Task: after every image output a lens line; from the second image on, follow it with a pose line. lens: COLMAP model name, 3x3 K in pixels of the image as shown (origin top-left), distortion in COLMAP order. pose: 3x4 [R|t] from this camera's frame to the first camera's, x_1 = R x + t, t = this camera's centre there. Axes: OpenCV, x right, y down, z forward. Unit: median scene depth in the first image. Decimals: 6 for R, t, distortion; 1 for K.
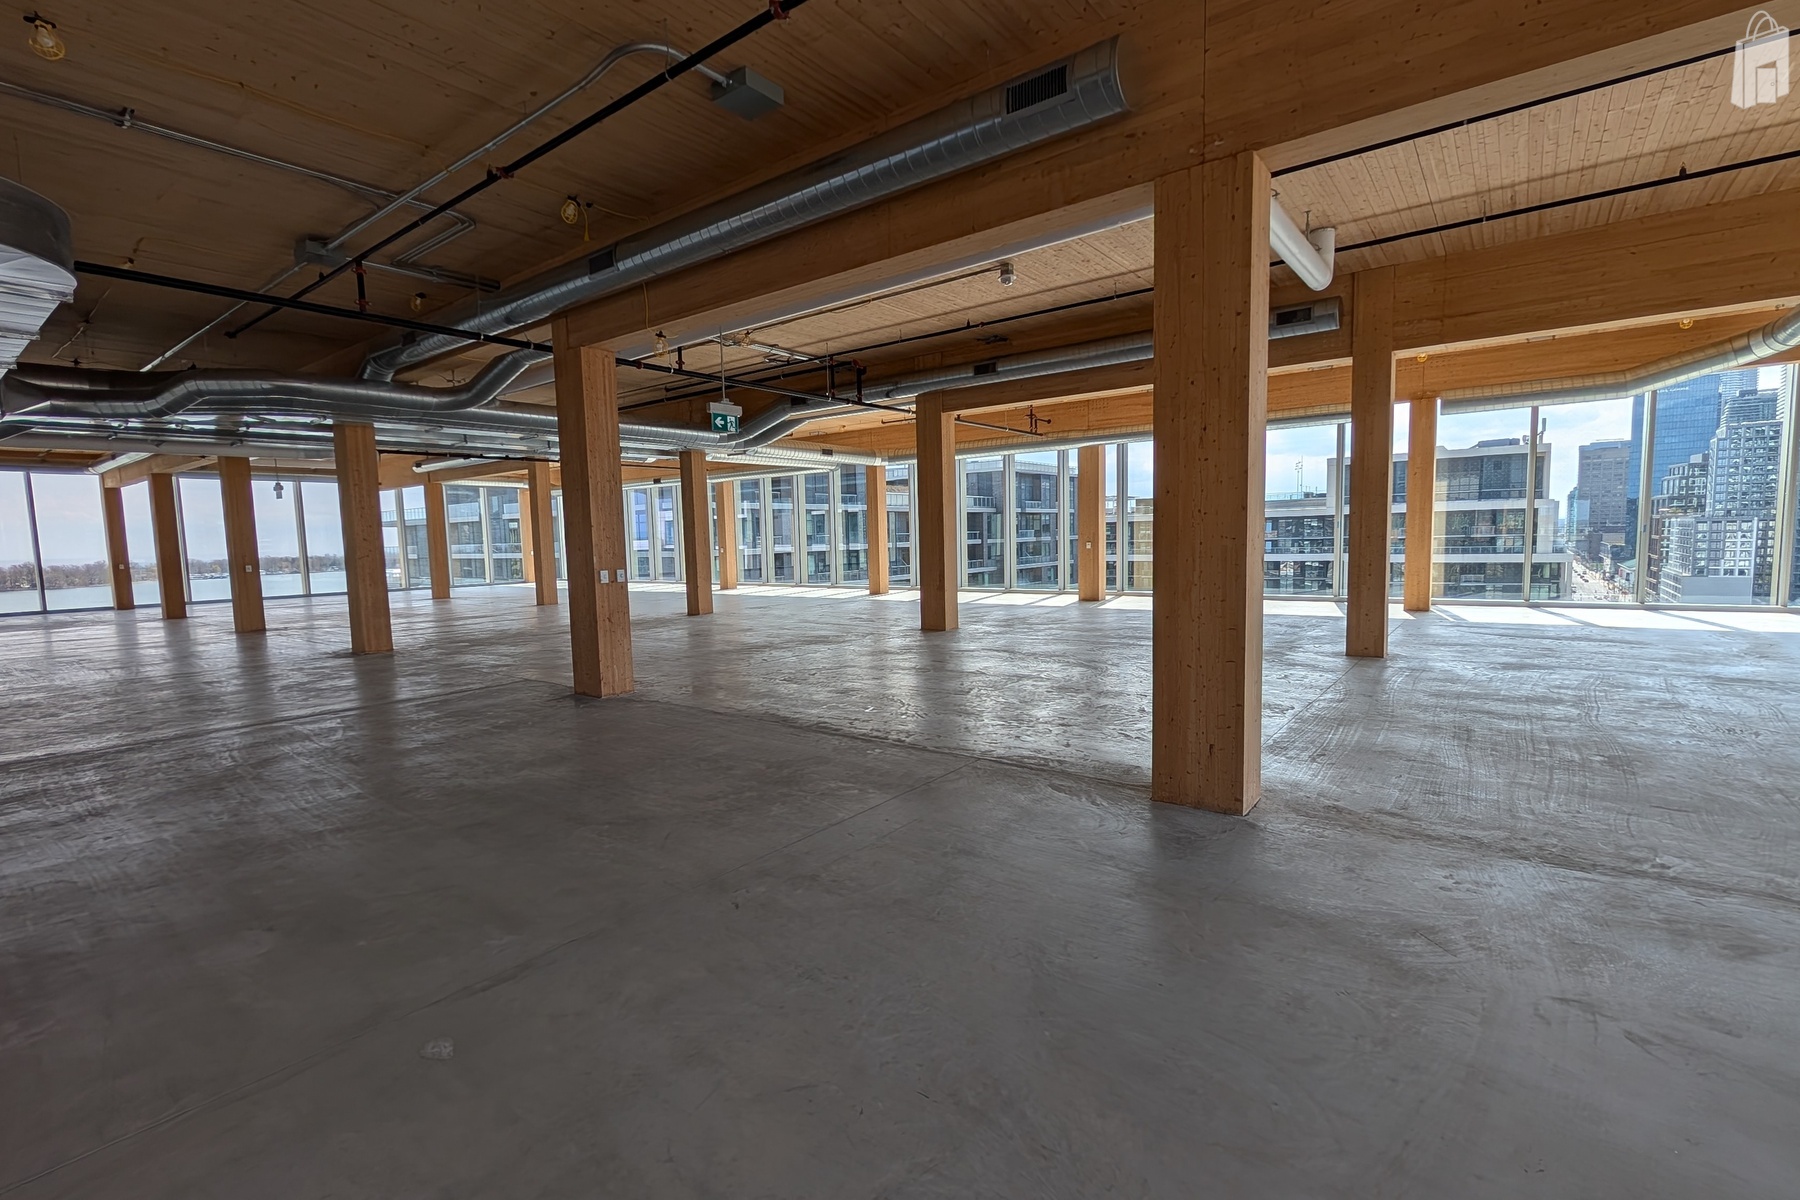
lens RADIAL K [[791.0, 0, 896.2], [0, 791.0, 607.6], [0, 0, 1]] dist [-0.001992, -0.000199]
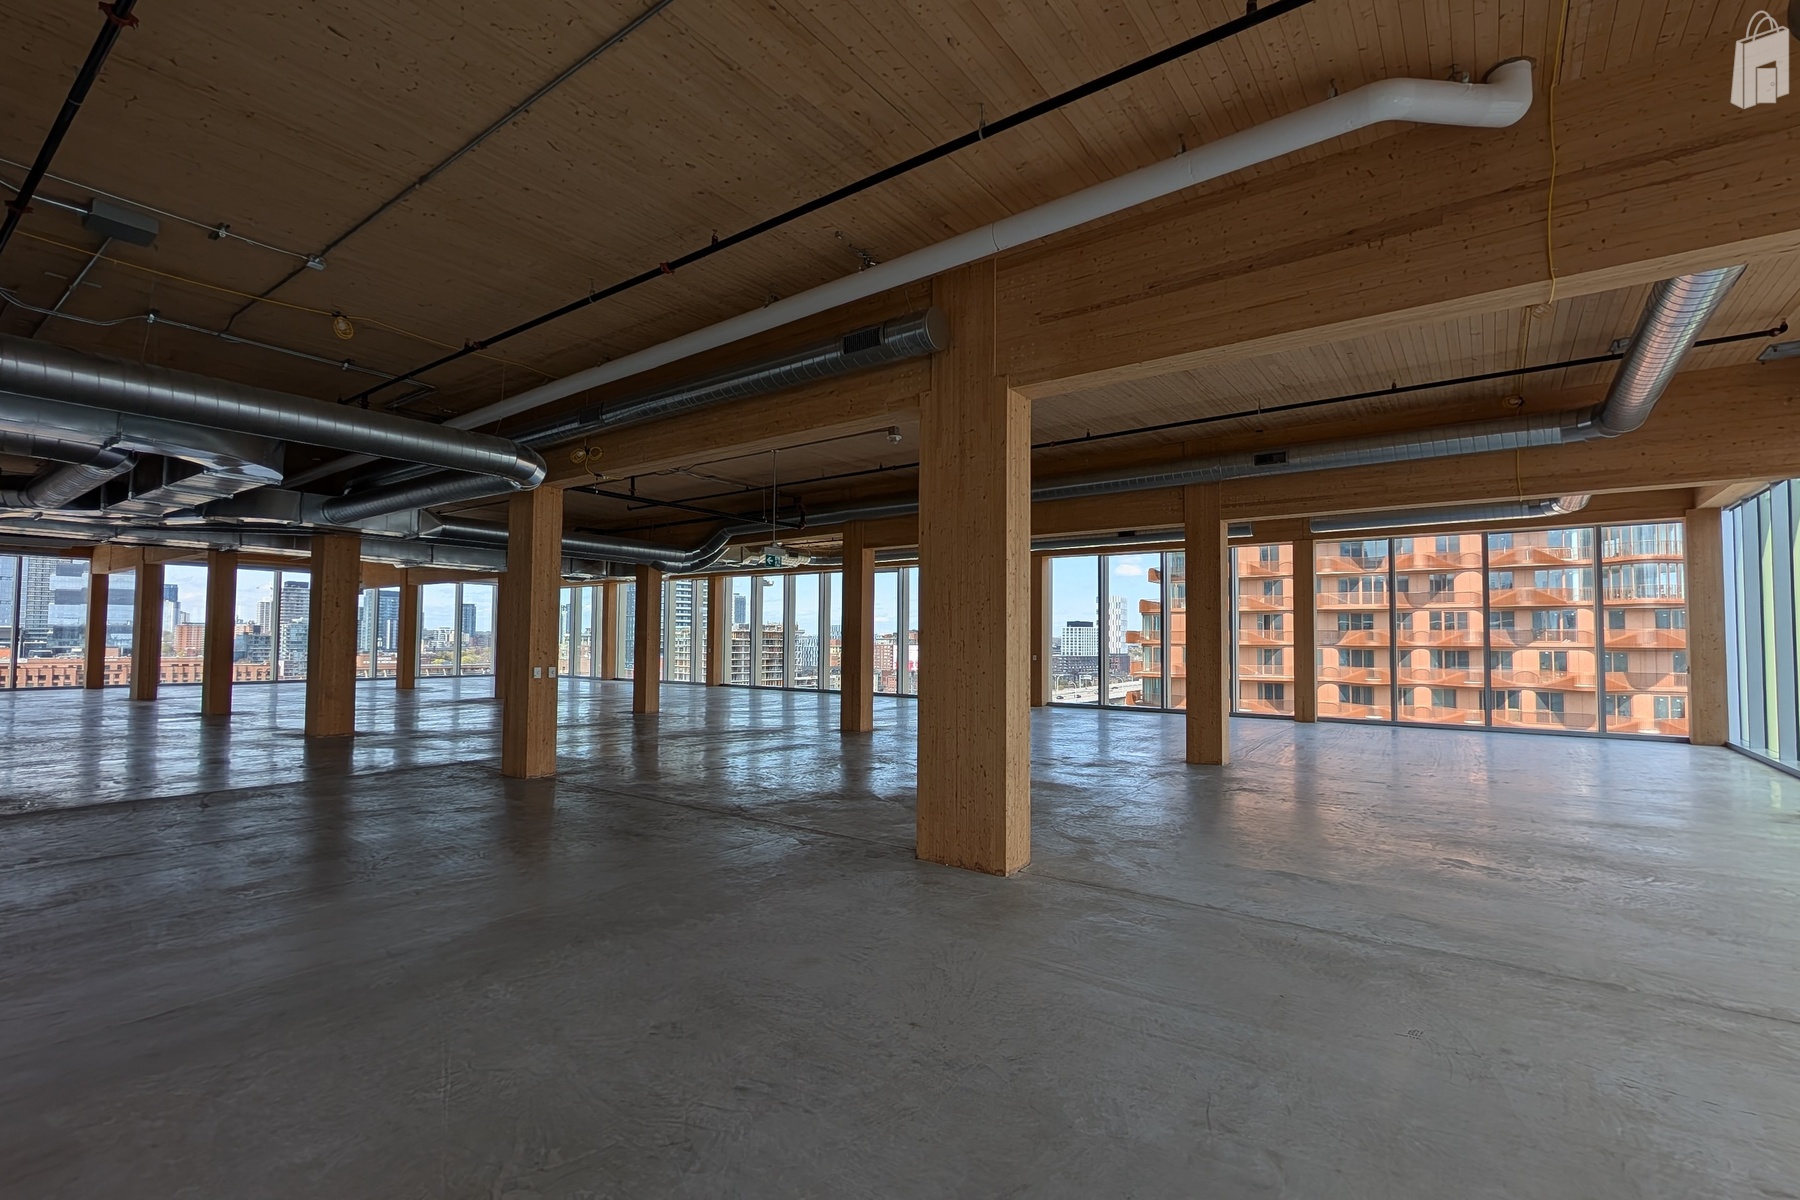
lens RADIAL K [[791.0, 0, 896.2], [0, 791.0, 607.6], [0, 0, 1]] dist [-0.001992, -0.000199]
pose [[0.999190, 0.036983, 0.015851, 0.072766], [-0.034466, 0.989954, -0.137122, 0.003618], [-0.020763, 0.136465, 0.990427, -0.086179]]
